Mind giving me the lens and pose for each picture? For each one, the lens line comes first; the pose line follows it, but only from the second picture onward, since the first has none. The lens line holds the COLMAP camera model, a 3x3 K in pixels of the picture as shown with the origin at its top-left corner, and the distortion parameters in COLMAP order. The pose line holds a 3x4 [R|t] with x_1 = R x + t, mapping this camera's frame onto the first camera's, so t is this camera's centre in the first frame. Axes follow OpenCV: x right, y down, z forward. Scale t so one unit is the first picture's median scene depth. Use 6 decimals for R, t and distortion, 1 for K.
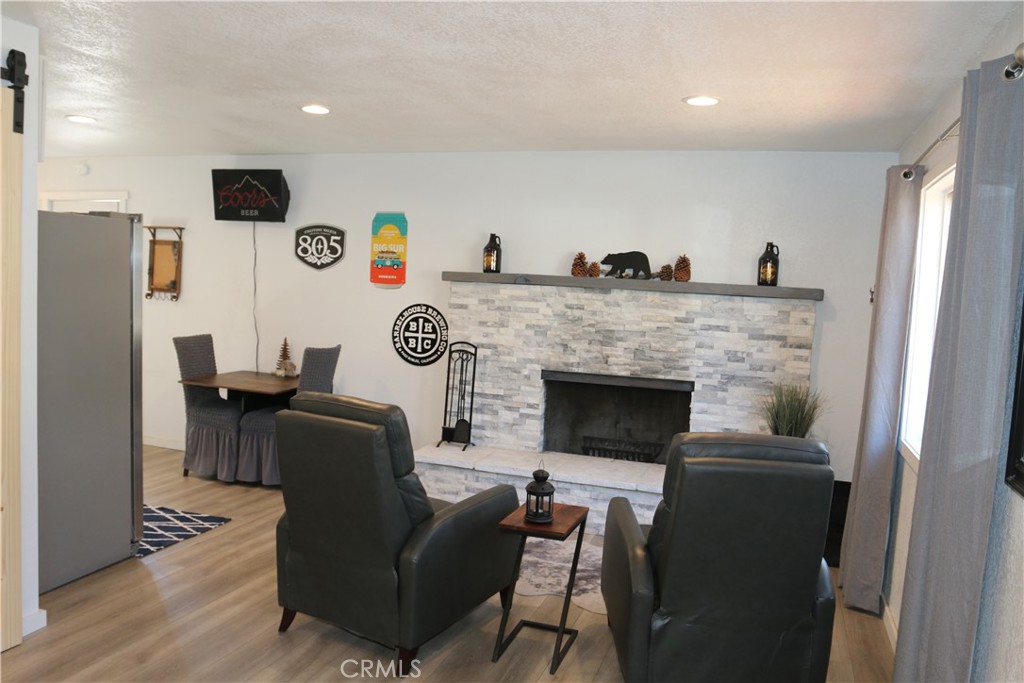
lens RADIAL K [[795.9, 0, 520.1], [0, 795.9, 342.5], [0, 0, 1]] dist [-0.071964, 0.028129]
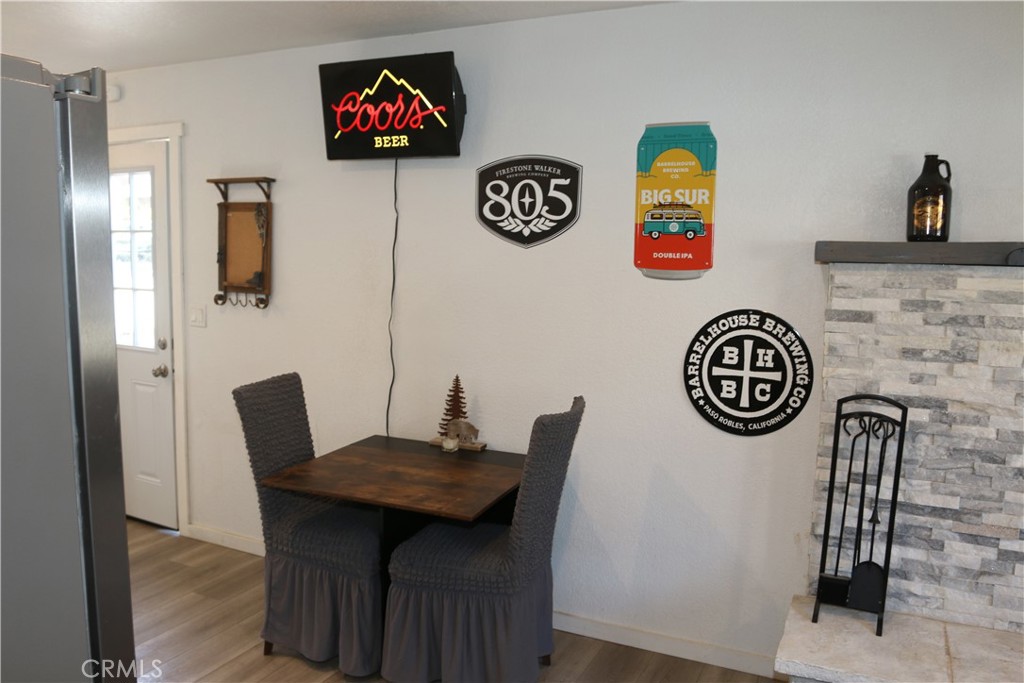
lens RADIAL K [[795.9, 0, 509.2], [0, 795.9, 346.5], [0, 0, 1]] dist [-0.071964, 0.028129]
pose [[0.991360, -0.015811, -0.130216, -0.204850], [0.020865, 0.999077, 0.037539, -0.046726], [0.129502, -0.039932, 0.990775, 0.494766]]
